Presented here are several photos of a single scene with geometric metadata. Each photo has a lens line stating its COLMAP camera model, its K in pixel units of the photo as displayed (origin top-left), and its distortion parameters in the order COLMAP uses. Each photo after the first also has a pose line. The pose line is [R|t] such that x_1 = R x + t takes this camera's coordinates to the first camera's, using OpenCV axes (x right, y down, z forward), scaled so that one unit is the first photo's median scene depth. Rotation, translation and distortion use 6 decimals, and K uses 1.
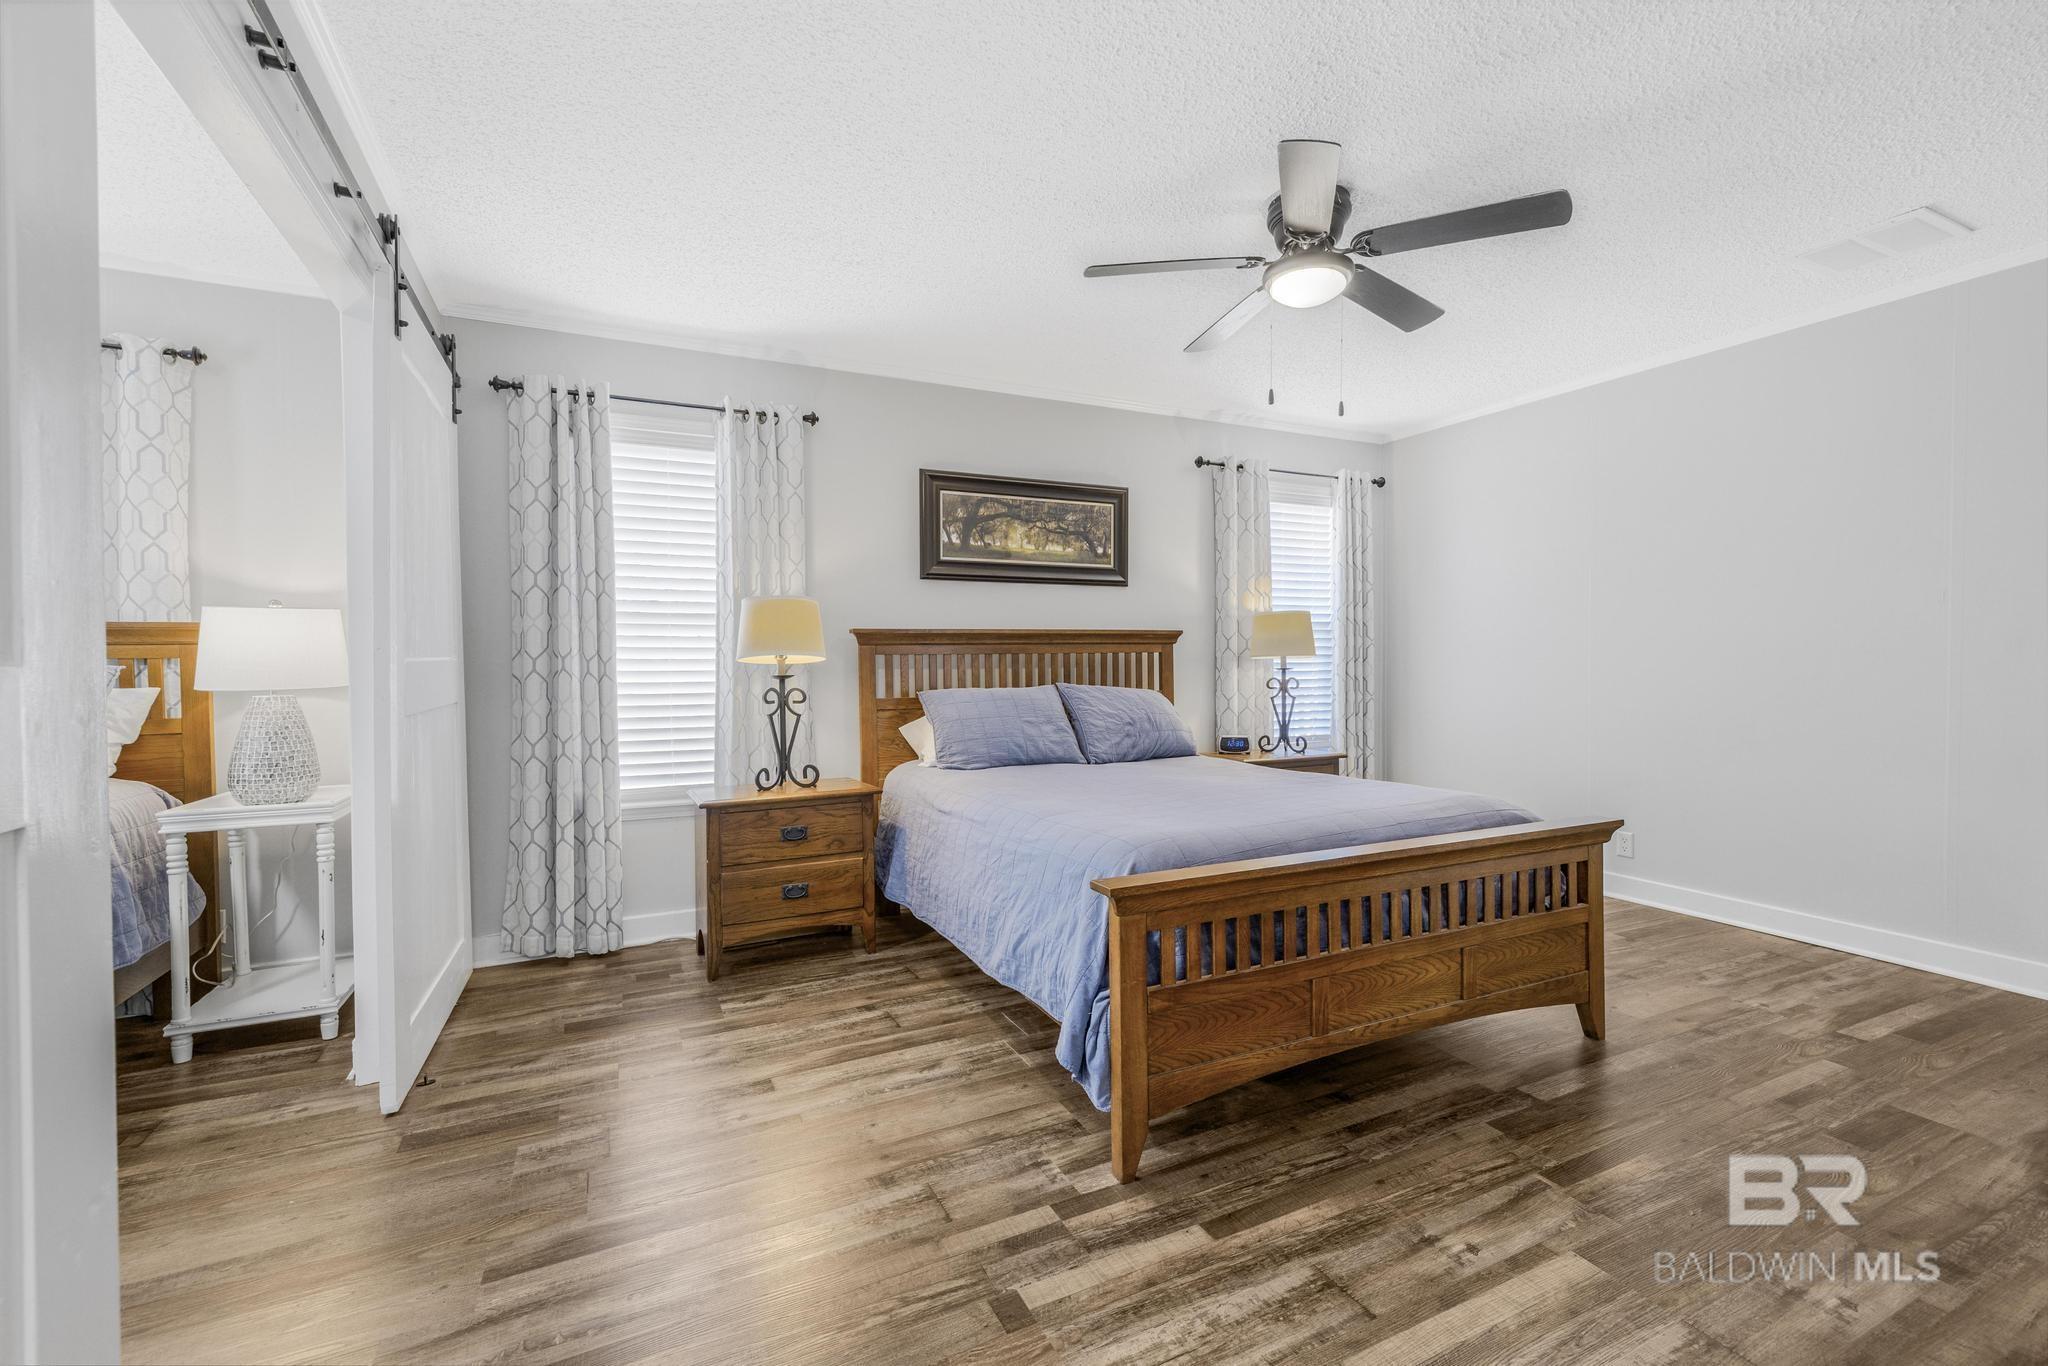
lens RADIAL K [[863.5, 0, 1039.9], [0, 863.5, 661.0], [0, 0, 1]] dist [0.002016, -0.000785]
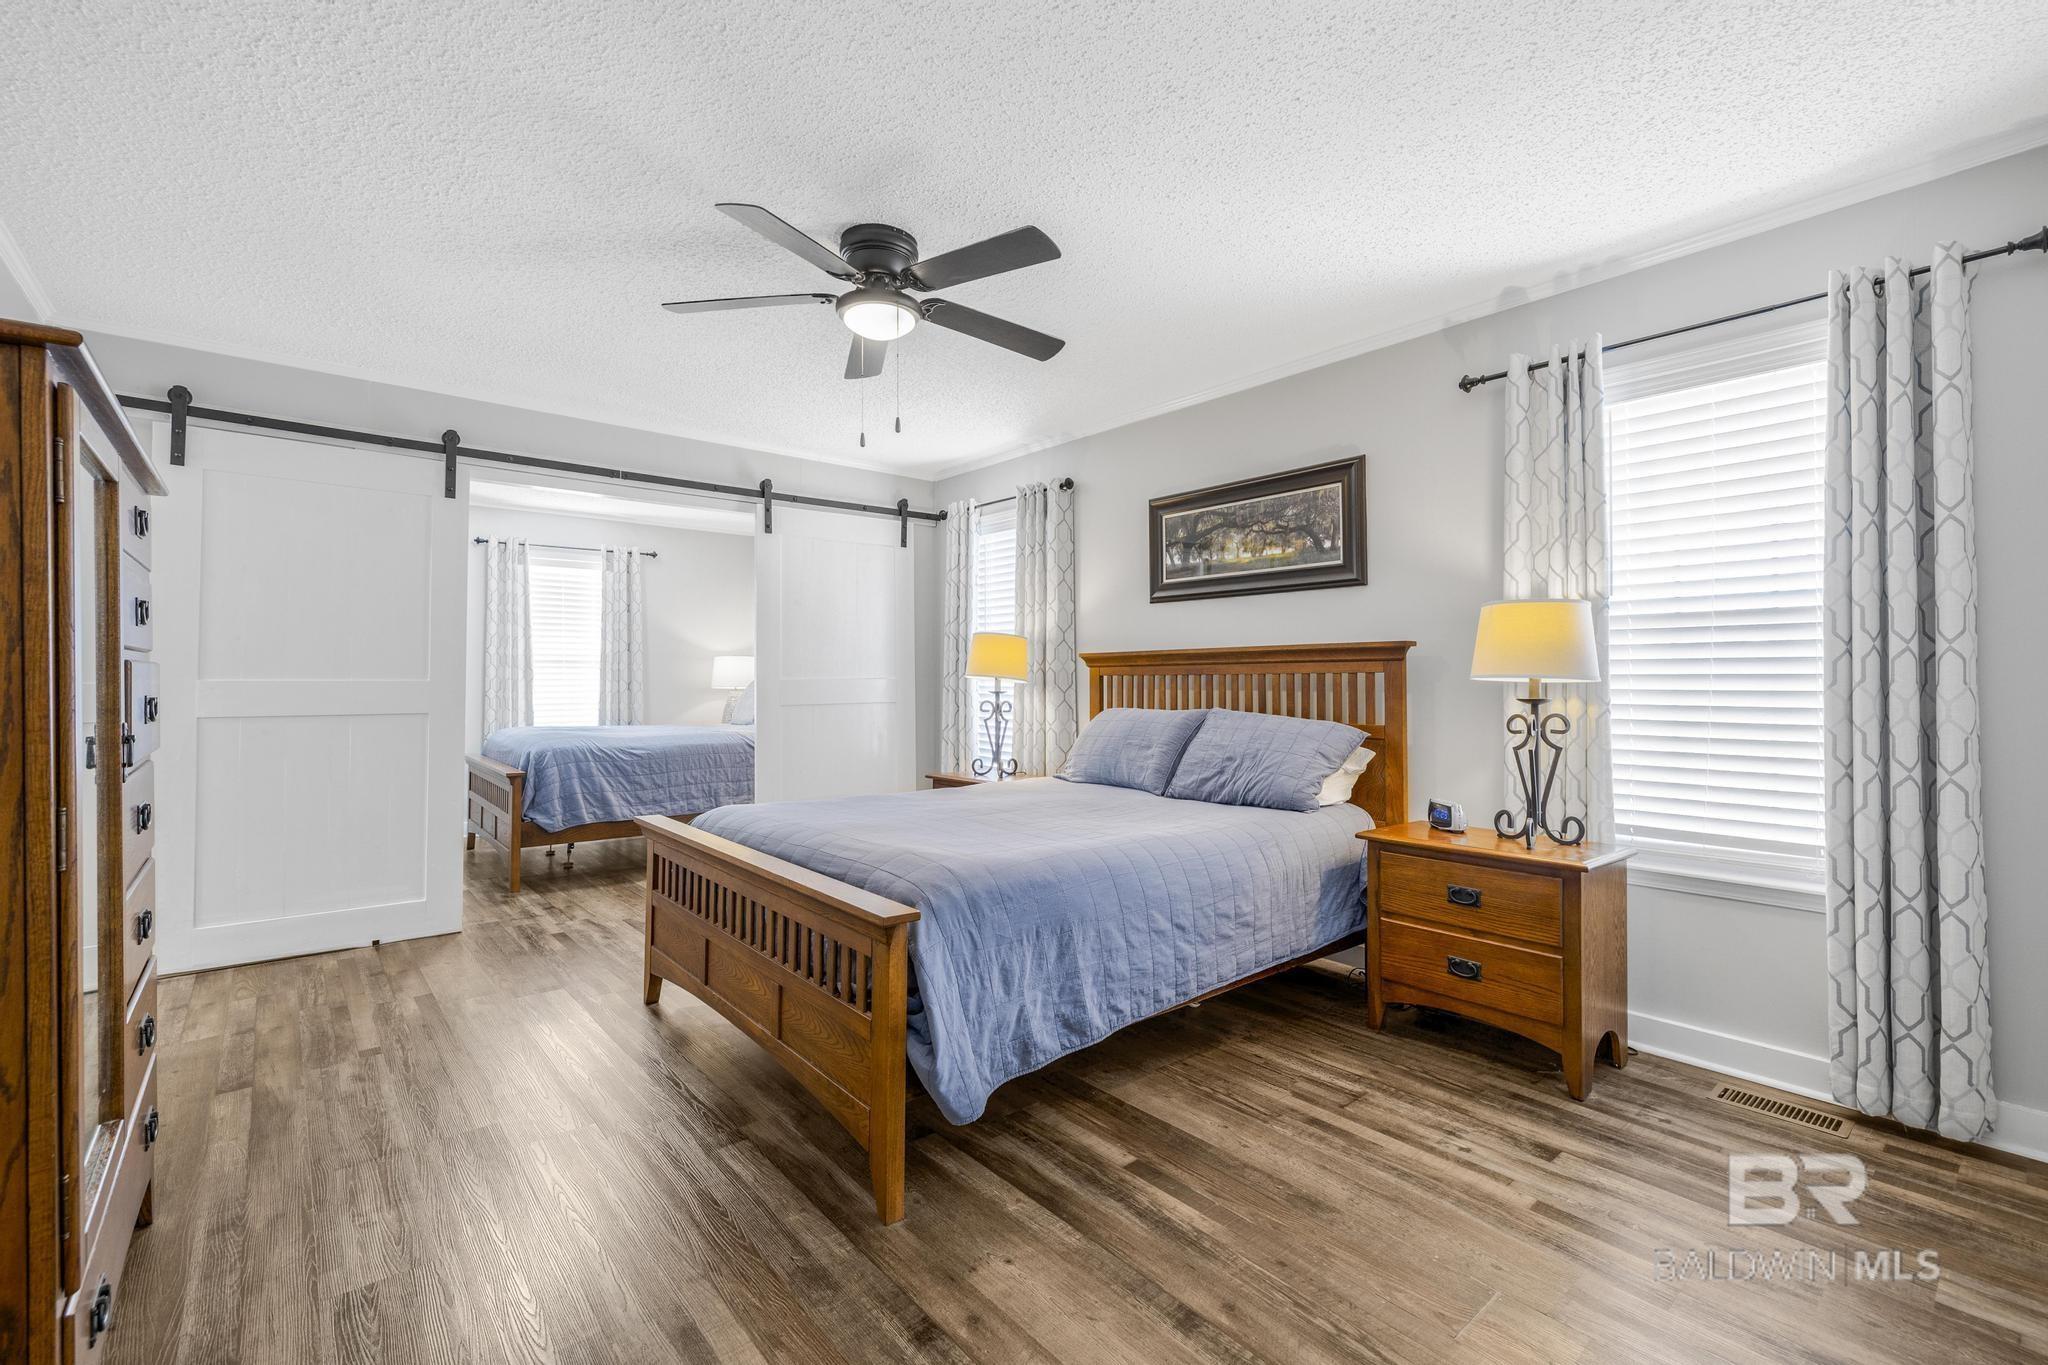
lens RADIAL K [[863.5, 0, 1007.4], [0, 863.5, 666.6], [0, 0, 1]] dist [0.002016, -0.000785]
pose [[0.266003, -0.011615, -0.963902, 0.842330], [-0.007464, 0.999873, -0.014108, -0.002622], [0.963943, 0.010947, 0.265883, 0.565050]]
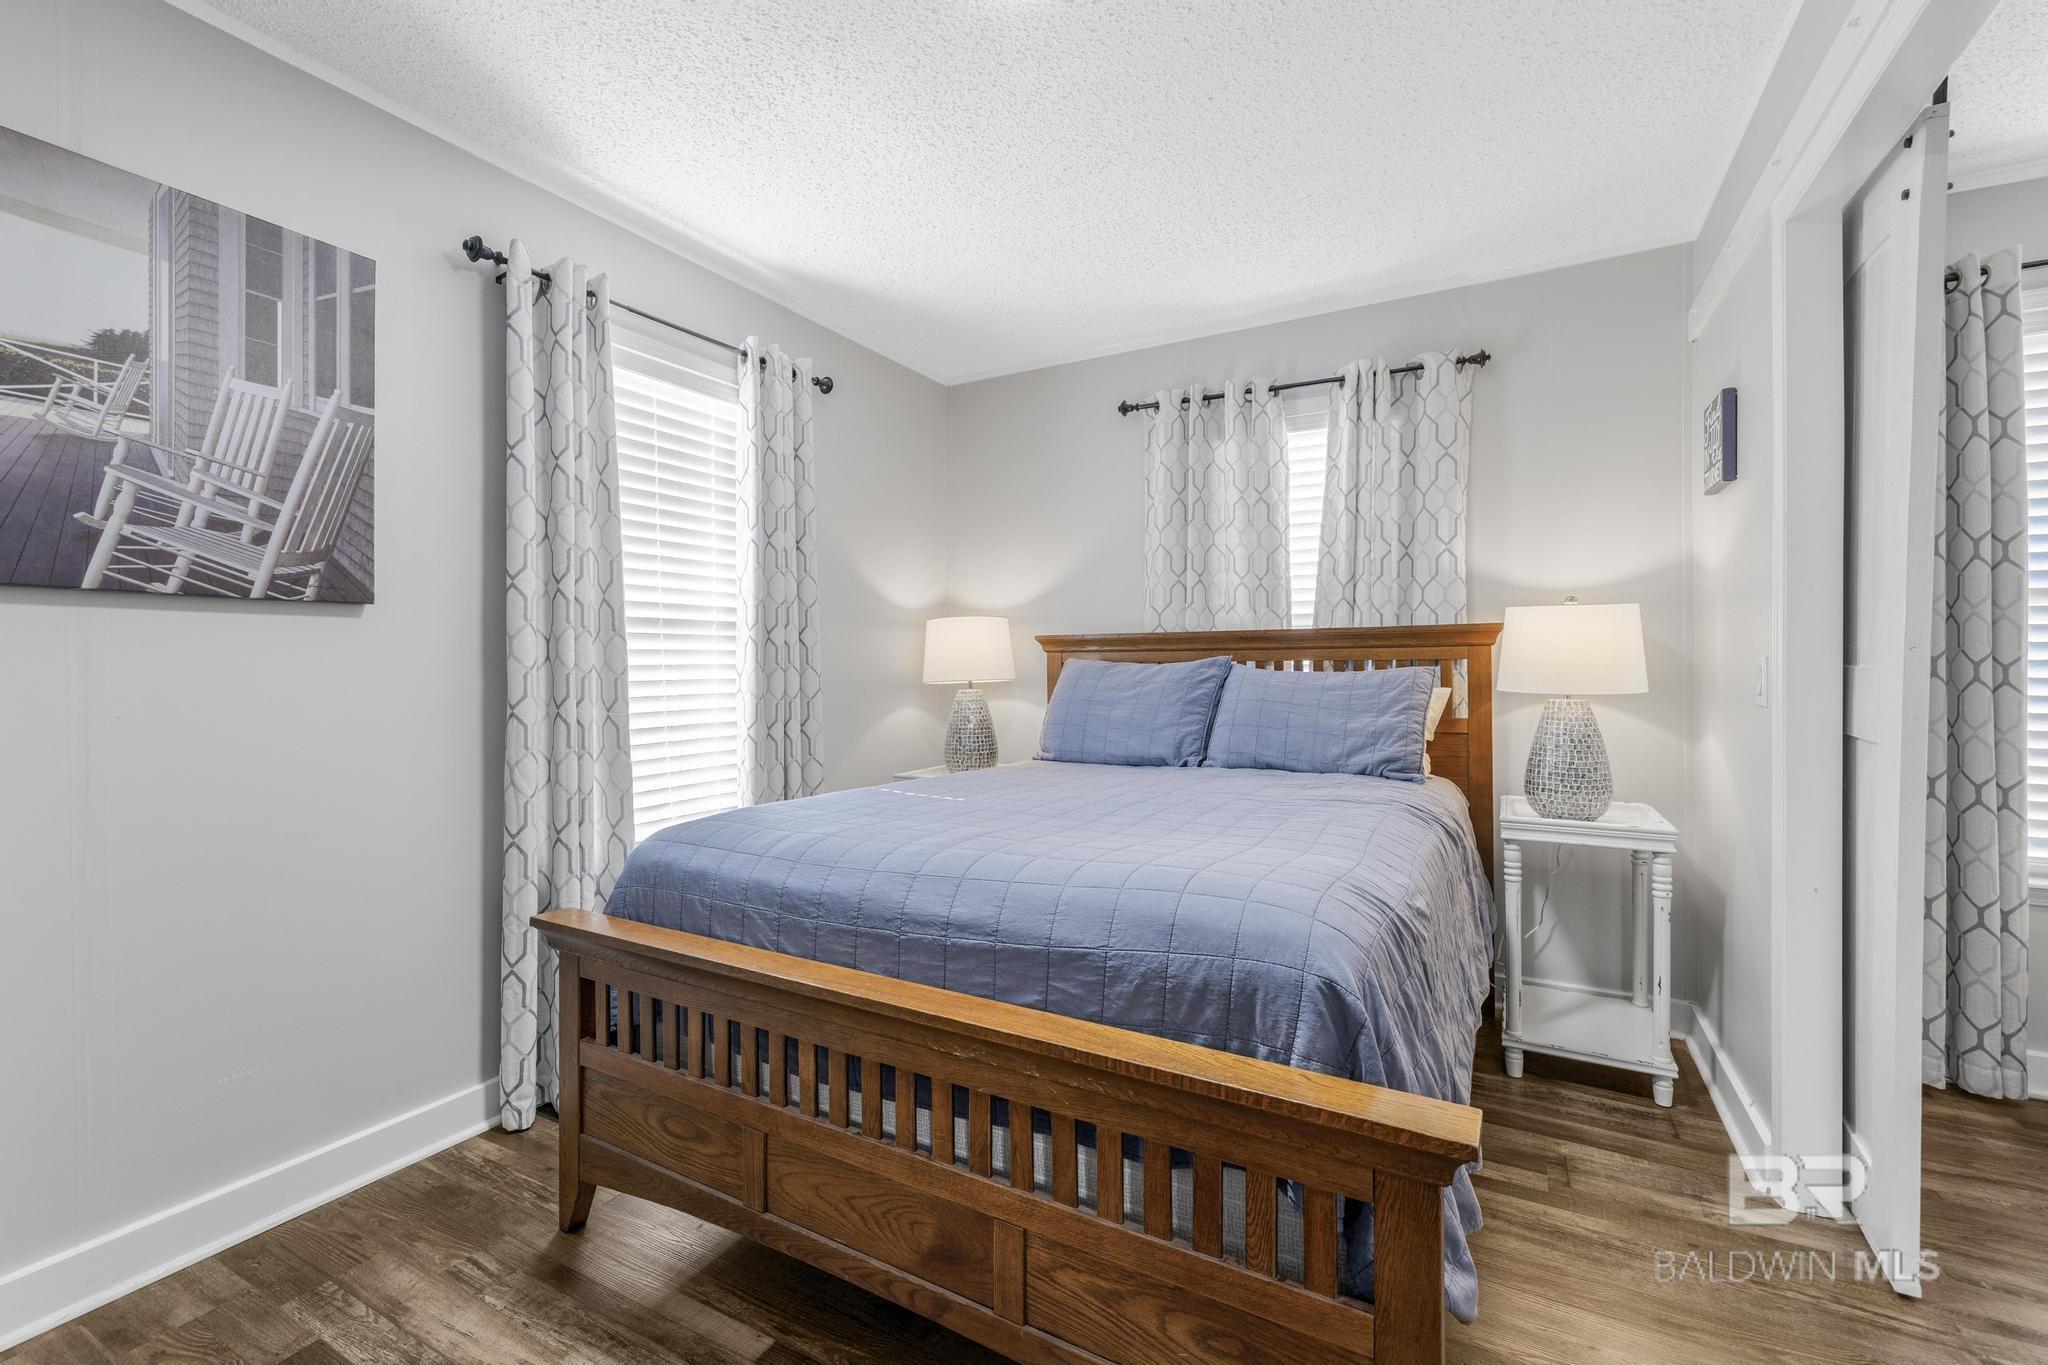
lens RADIAL K [[863.5, 0, 1042.7], [0, 863.5, 662.9], [0, 0, 1]] dist [0.002016, -0.000785]
pose [[0.592264, -0.003375, -0.805737, -0.349261], [-0.006469, 0.999939, -0.008943, 0.009341], [0.805718, 0.010509, 0.592206, -0.000148]]
